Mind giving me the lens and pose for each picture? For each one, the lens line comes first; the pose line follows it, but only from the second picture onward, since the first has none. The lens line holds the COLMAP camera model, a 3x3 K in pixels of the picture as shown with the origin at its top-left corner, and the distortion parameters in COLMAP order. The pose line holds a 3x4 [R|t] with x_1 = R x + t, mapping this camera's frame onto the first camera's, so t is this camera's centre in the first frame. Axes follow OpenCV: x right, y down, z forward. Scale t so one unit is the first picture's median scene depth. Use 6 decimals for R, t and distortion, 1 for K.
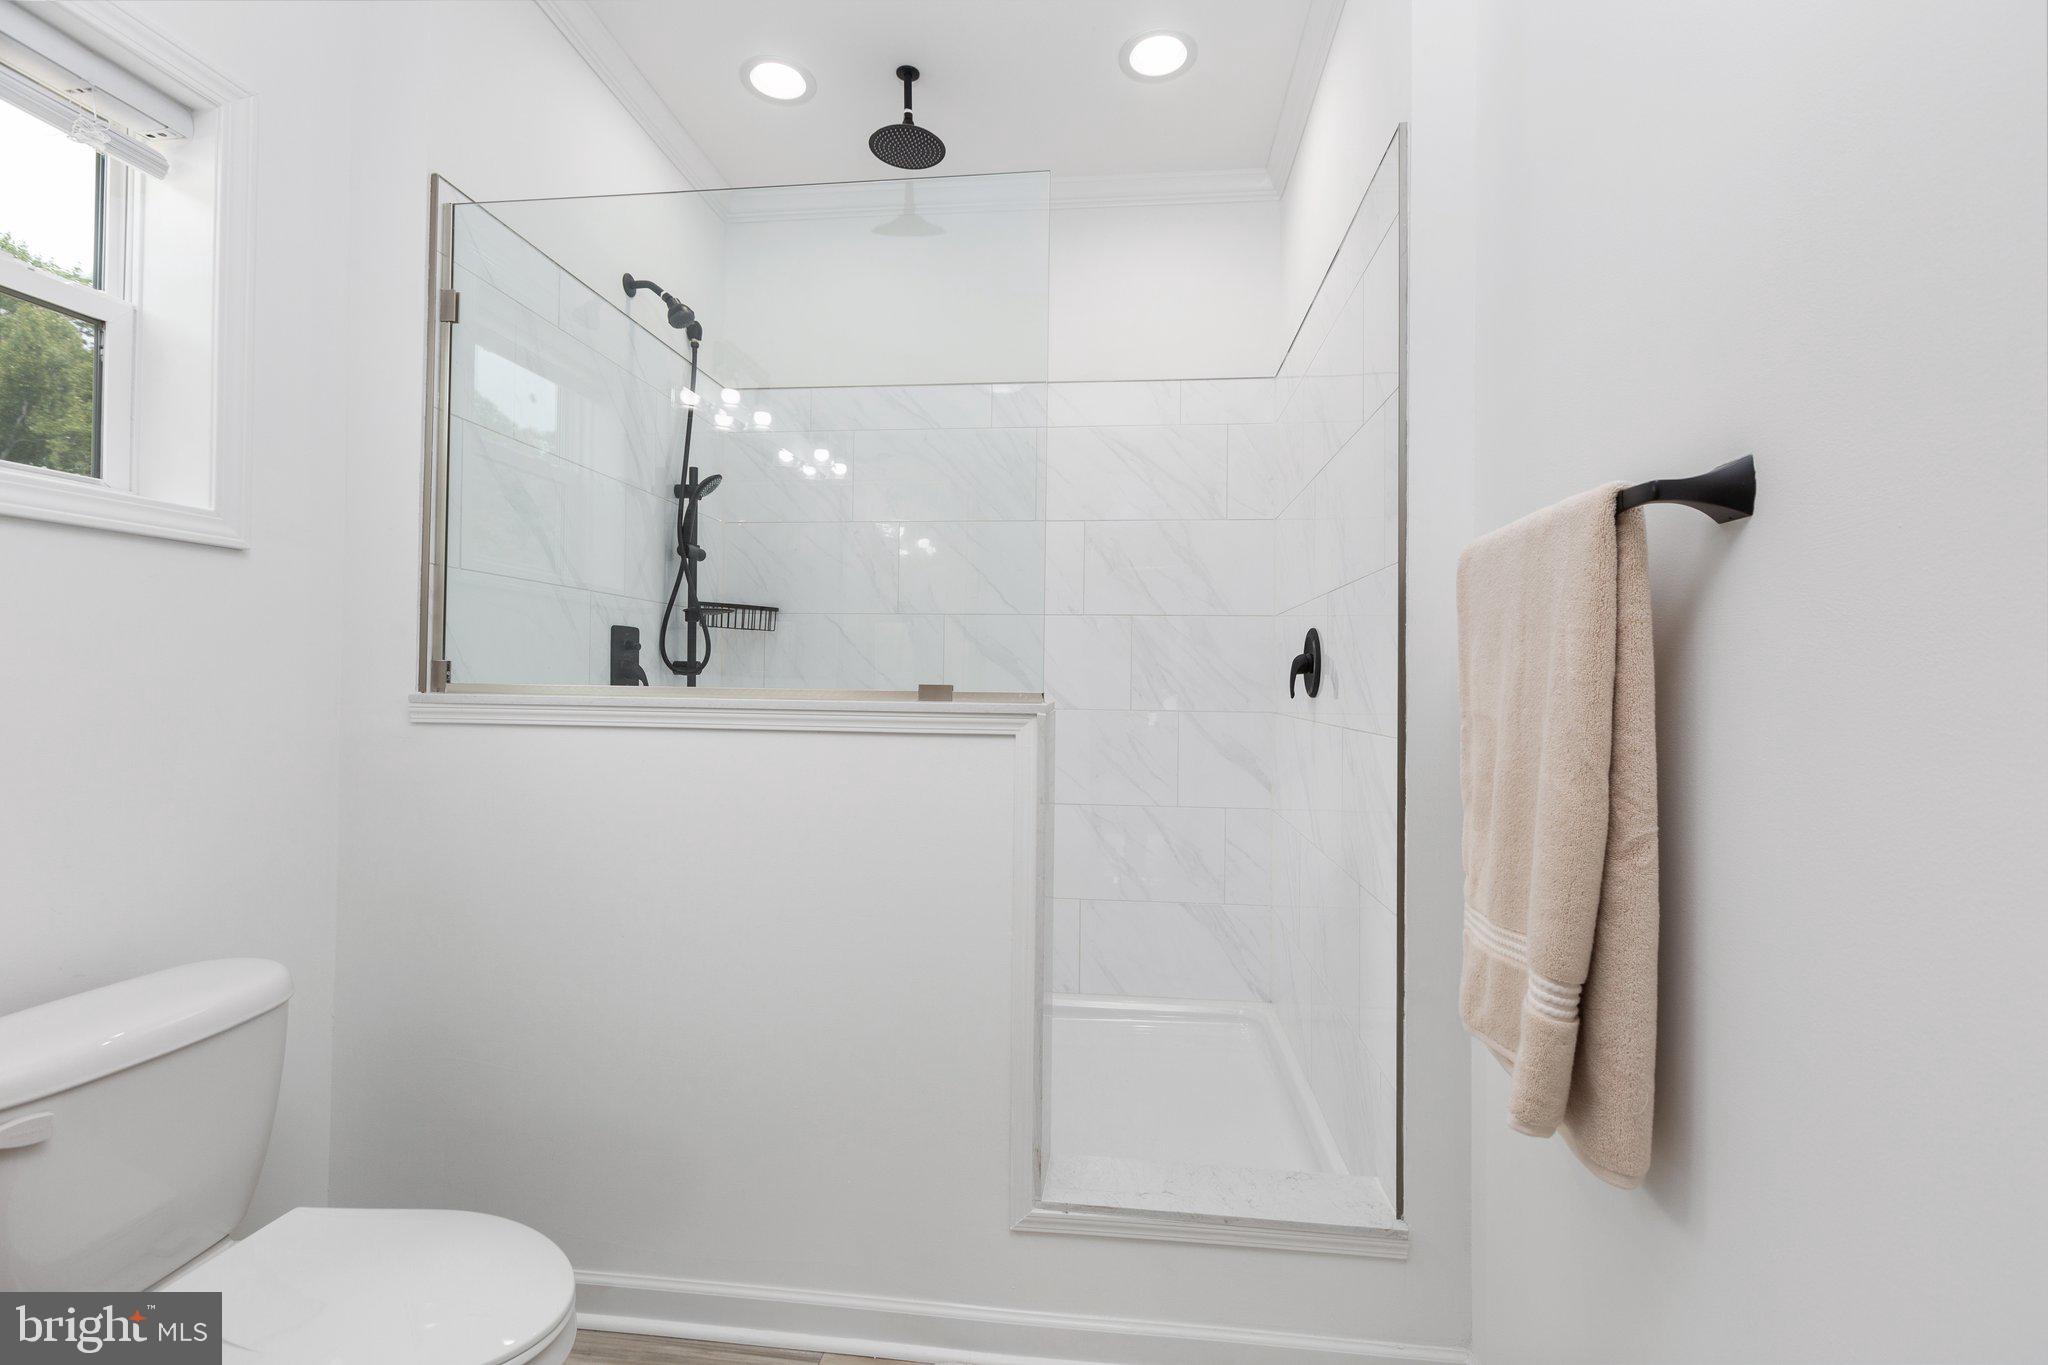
lens RADIAL K [[953.9, 0, 1024.0], [0, 953.9, 682.5], [0, 0, 1]] dist [0.001500, 0.000059]
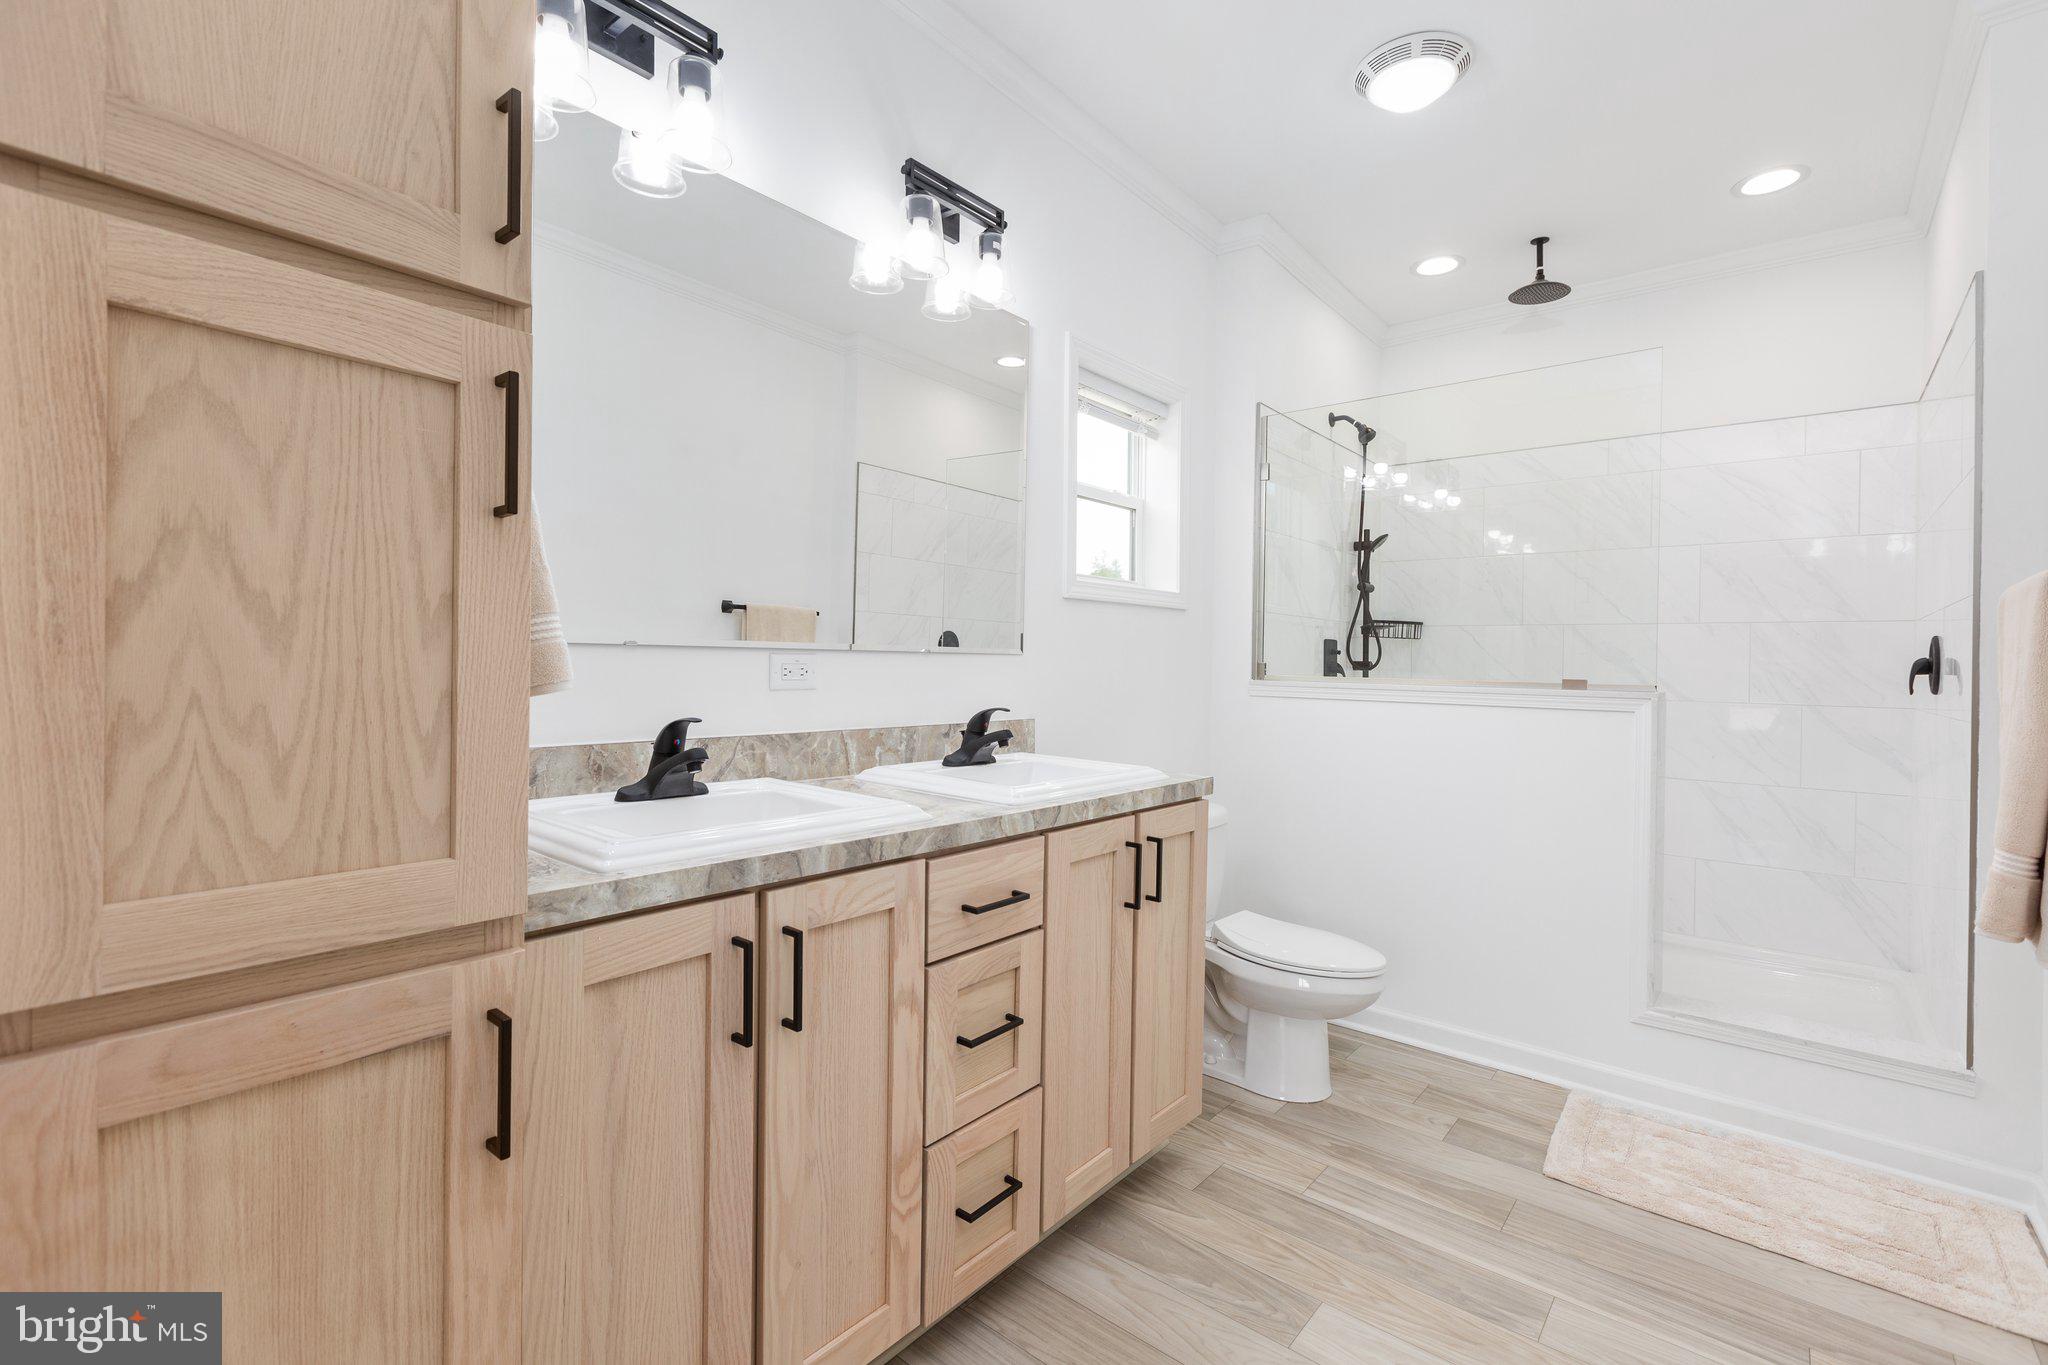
lens RADIAL K [[896.7, 0, 1016.1], [0, 896.7, 662.0], [0, 0, 1]] dist [-0.002463, -0.001021]
pose [[0.823817, 0.002965, -0.566848, -0.008570], [-0.010635, 0.999891, -0.010225, -0.000977], [0.566756, 0.014452, 0.823759, -0.503488]]
